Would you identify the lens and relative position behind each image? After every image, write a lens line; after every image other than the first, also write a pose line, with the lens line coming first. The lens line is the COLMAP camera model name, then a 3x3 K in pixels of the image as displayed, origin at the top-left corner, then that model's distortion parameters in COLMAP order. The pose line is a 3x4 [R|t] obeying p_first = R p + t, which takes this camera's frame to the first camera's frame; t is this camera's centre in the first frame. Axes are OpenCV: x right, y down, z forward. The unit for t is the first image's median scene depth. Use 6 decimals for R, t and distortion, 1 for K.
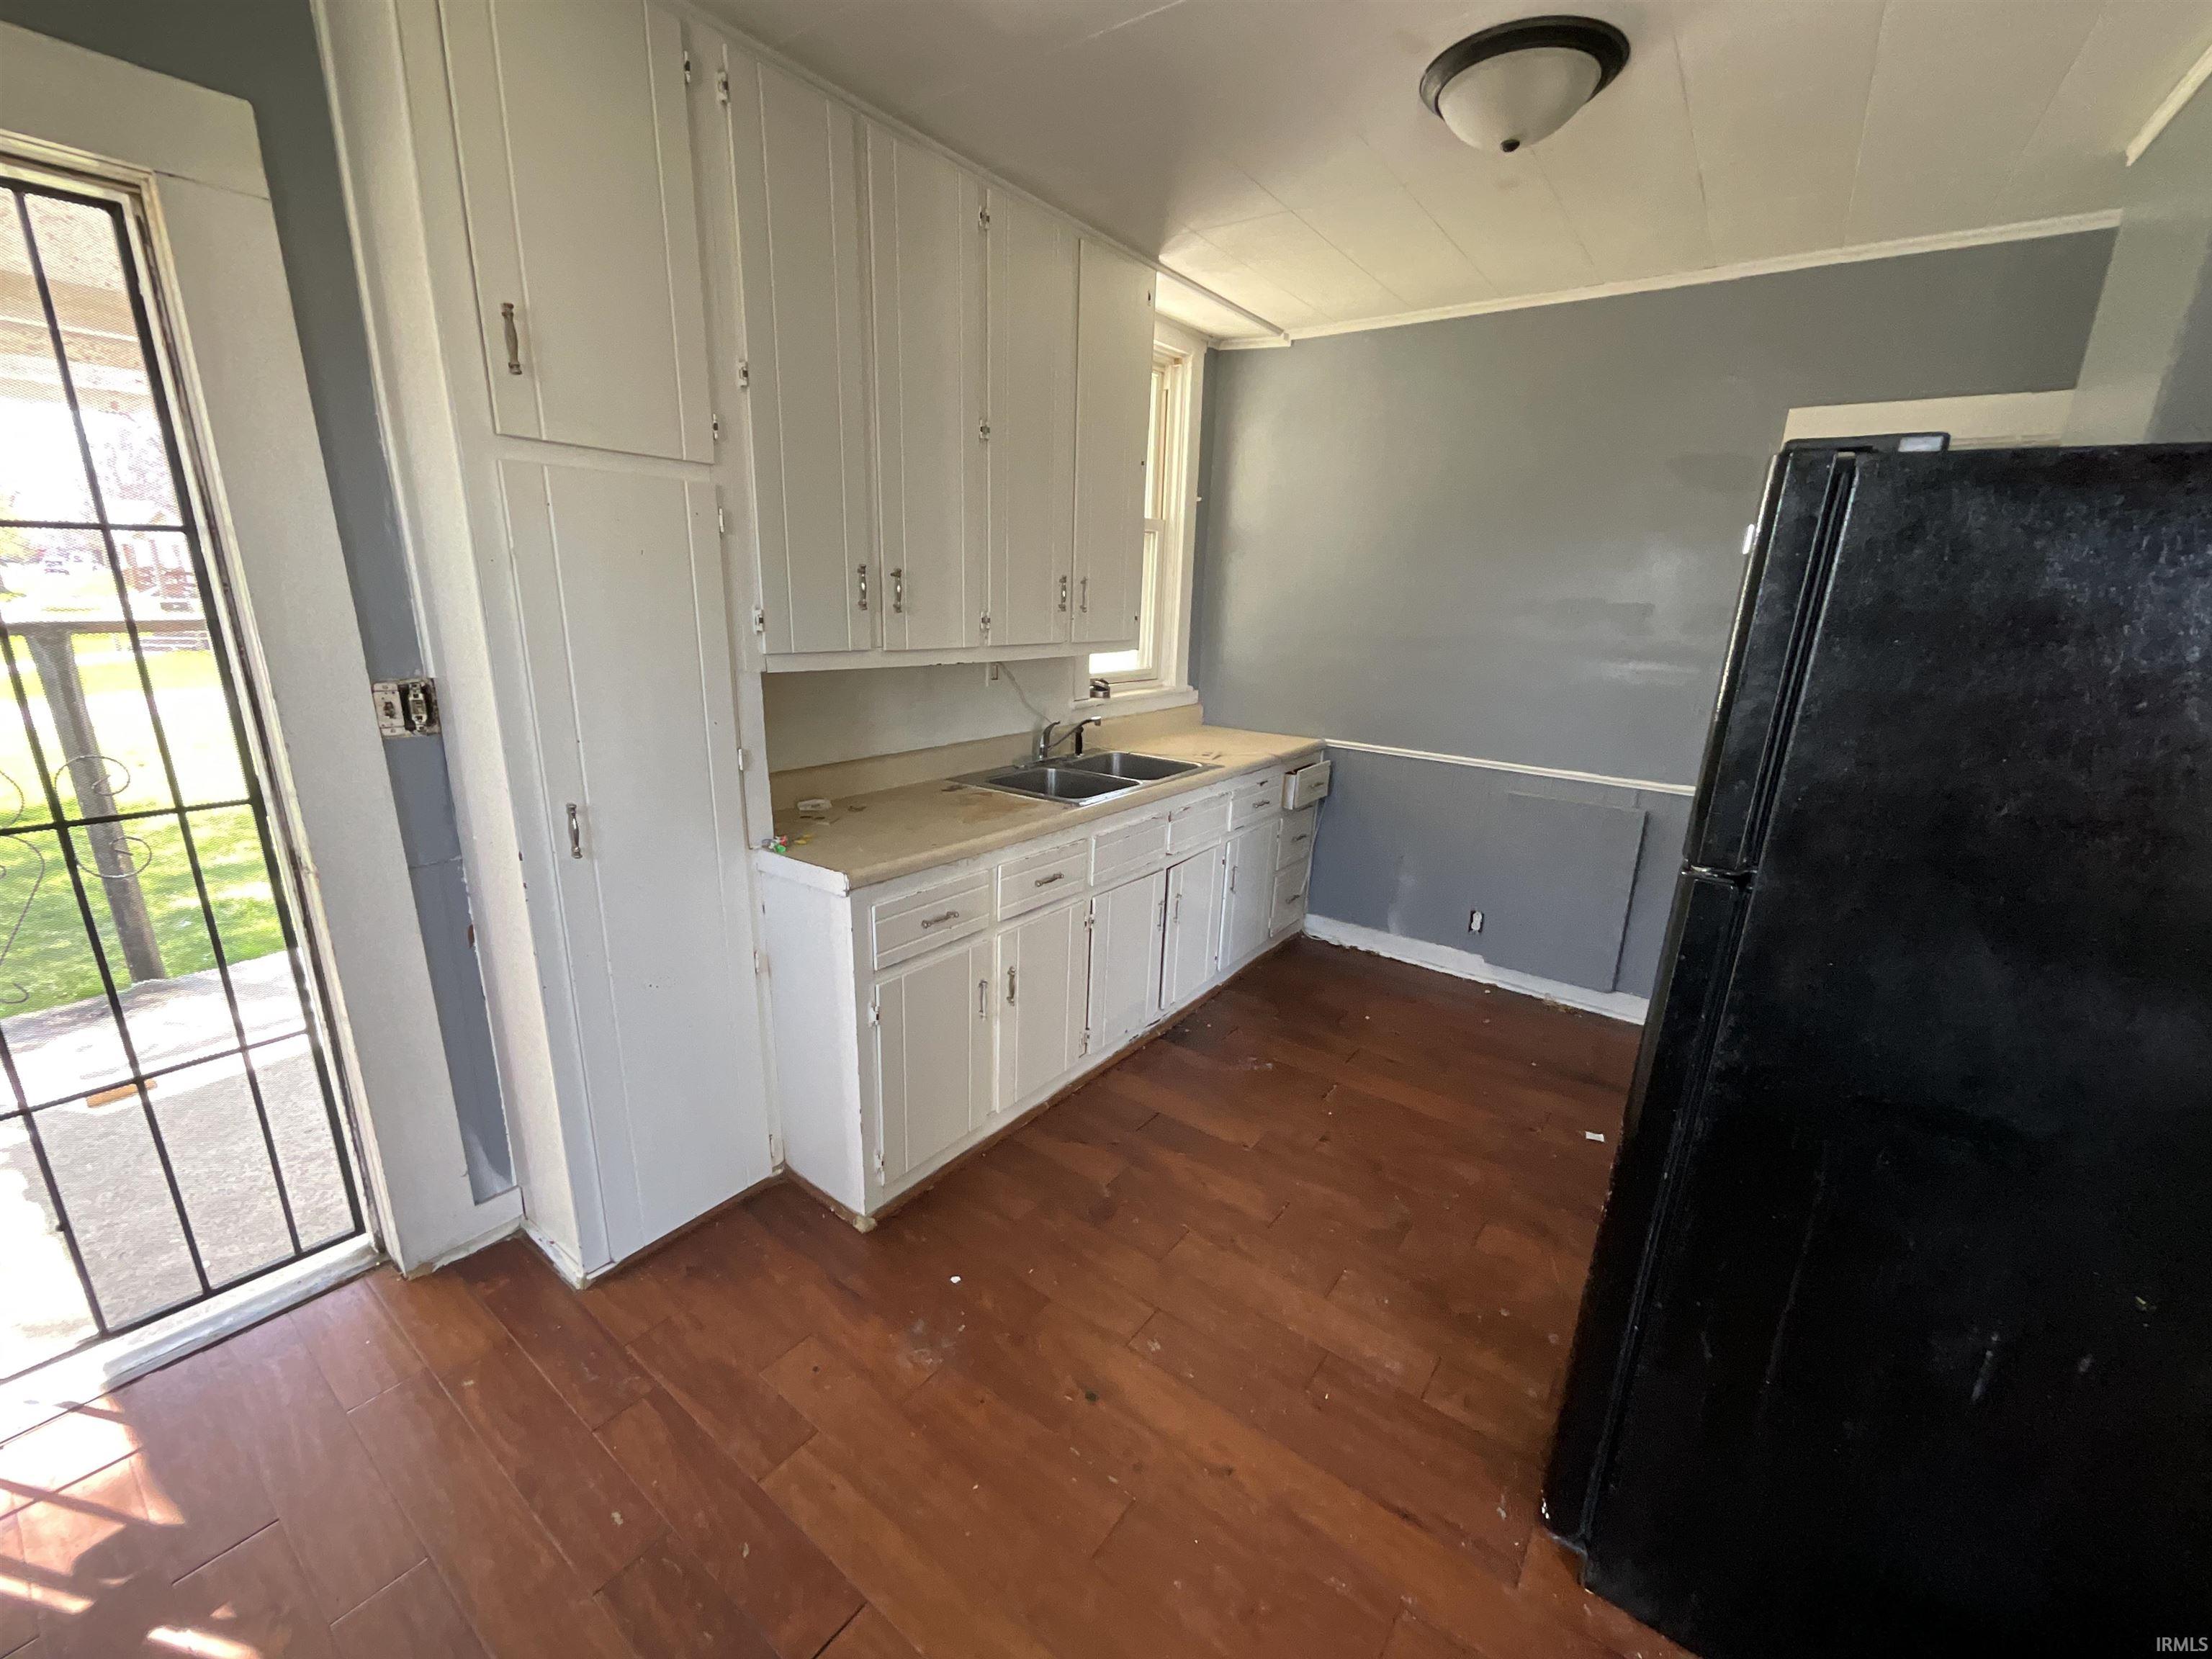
lens RADIAL K [[907.0, 0, 1106.0], [0, 907.0, 829.5], [0, 0, 1]] dist [0.003571, 0.000244]
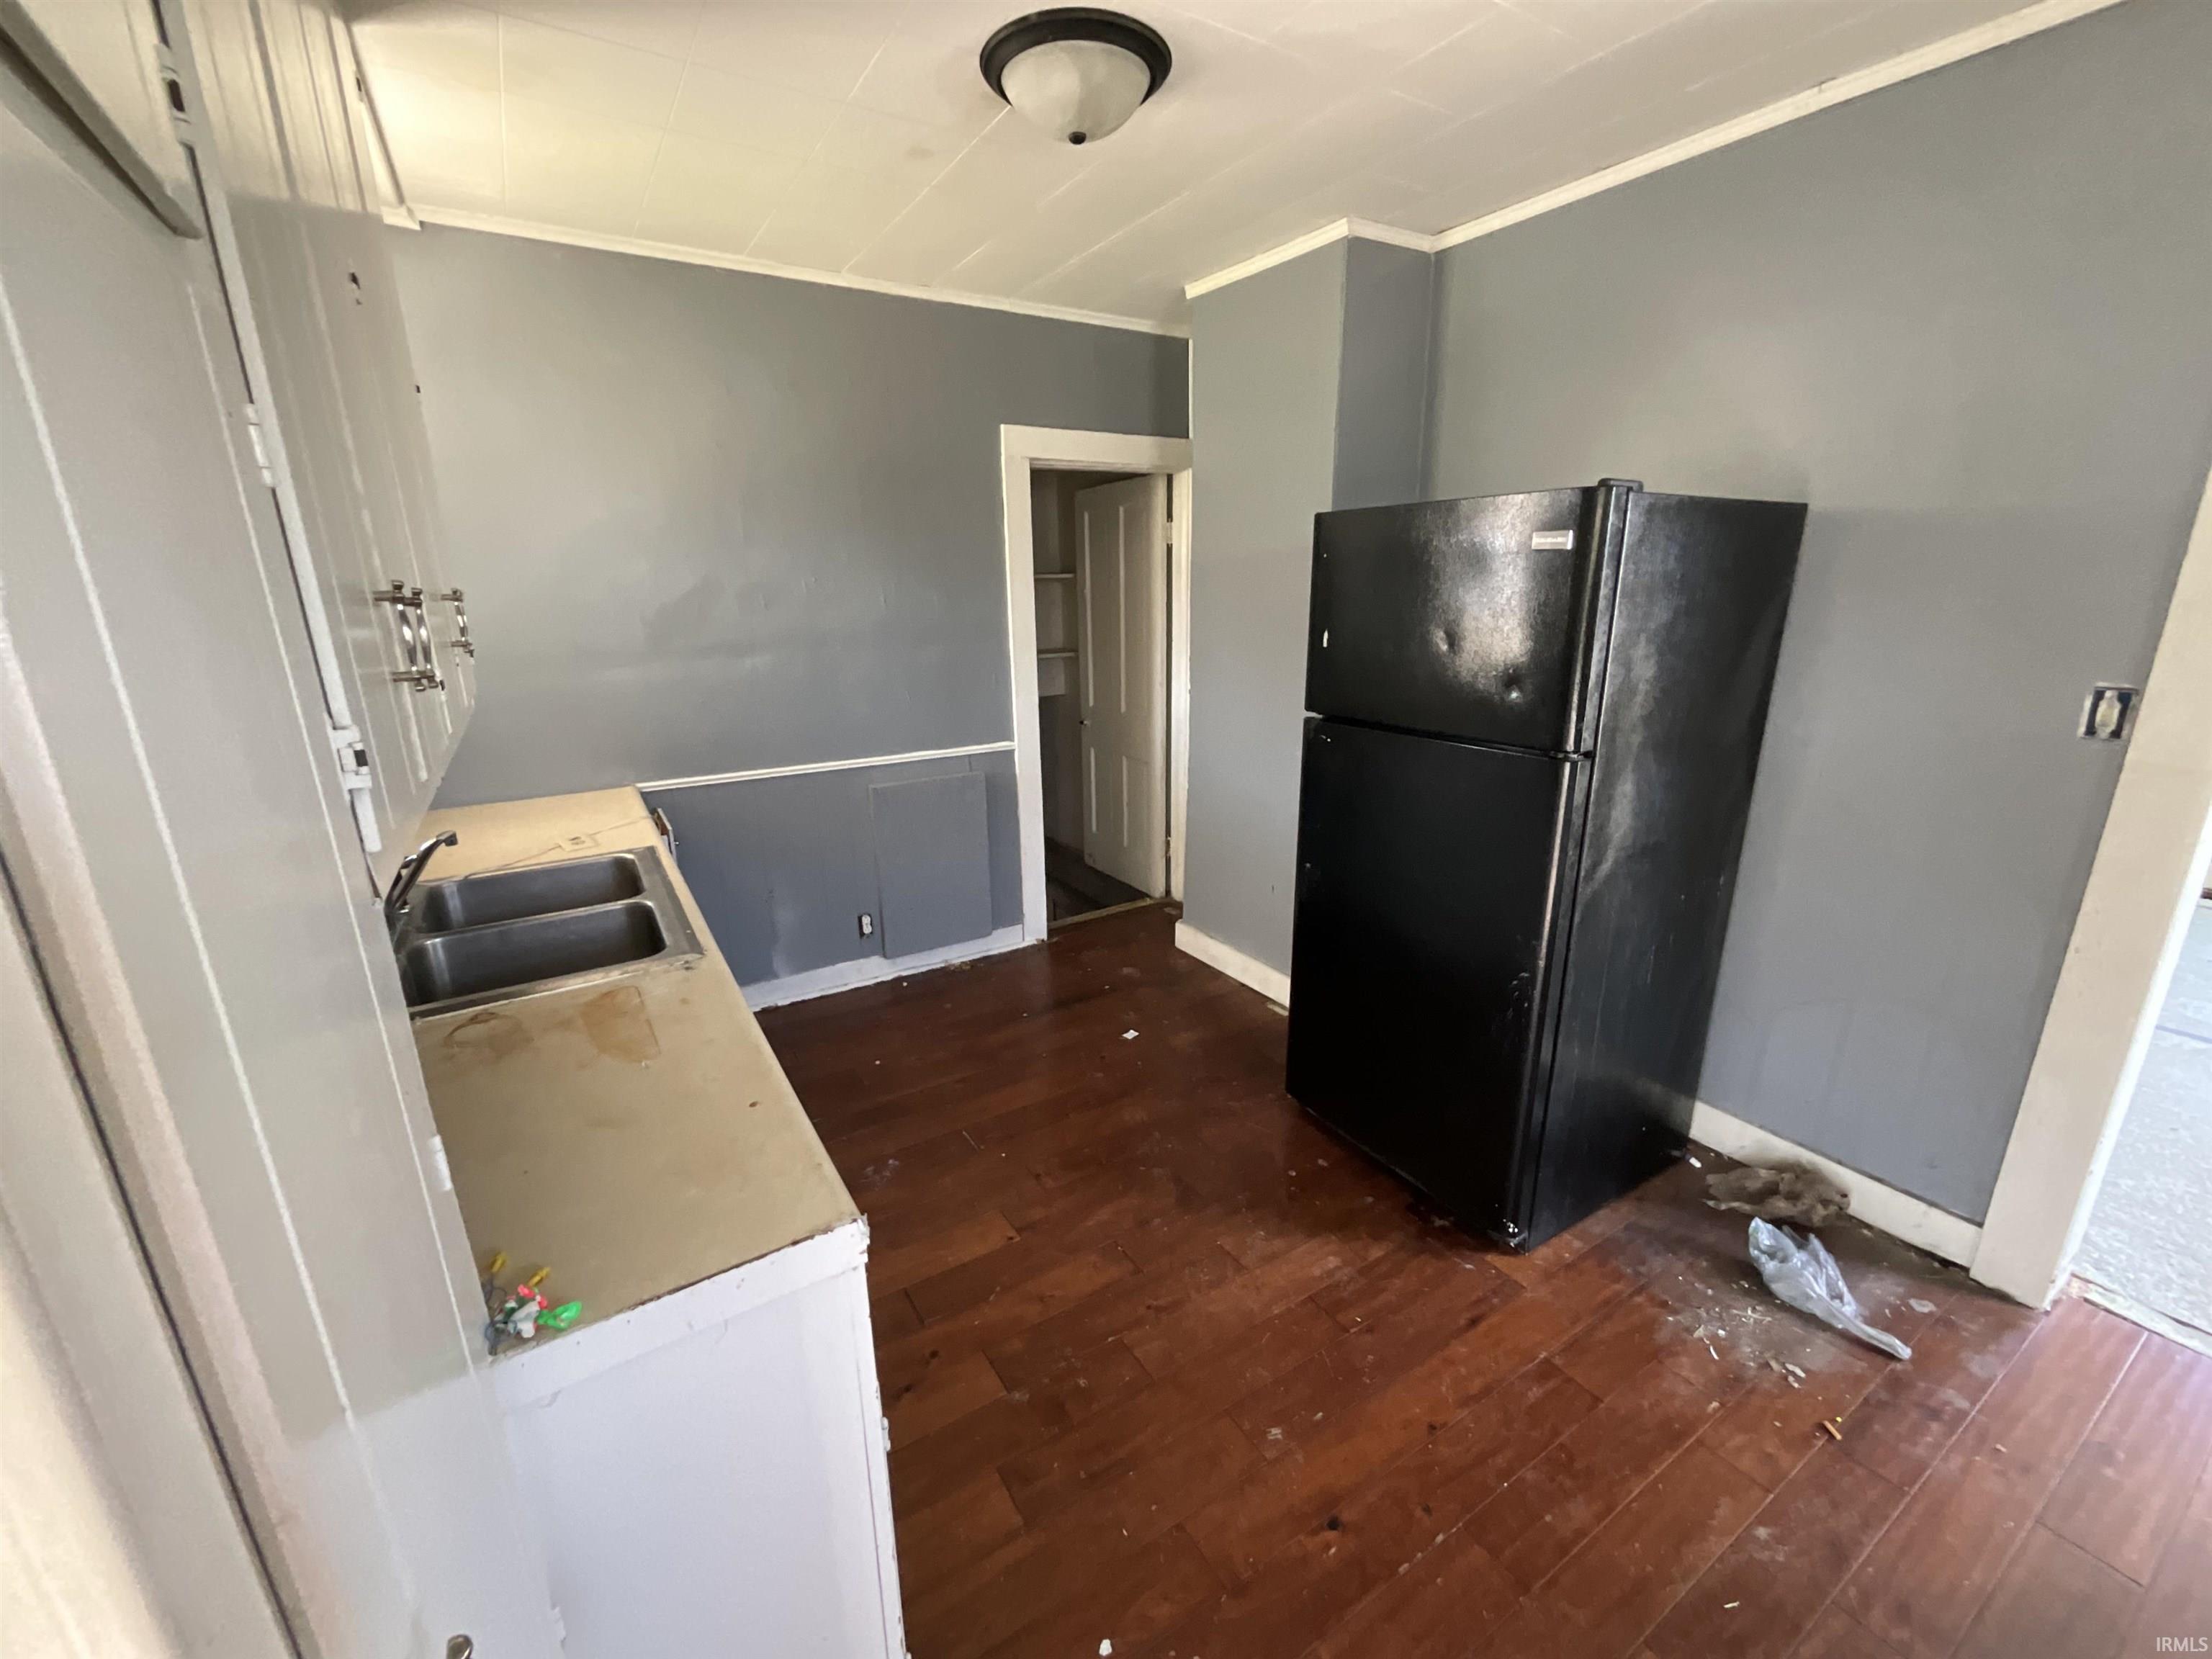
lens RADIAL K [[907.0, 0, 1106.0], [0, 907.0, 829.5], [0, 0, 1]] dist [0.003571, 0.000244]
pose [[0.363358, -0.282749, 0.887707, -0.351073], [0.269019, 0.944089, 0.190592, -0.117381], [-0.891964, 0.169557, 0.419108, 0.370523]]
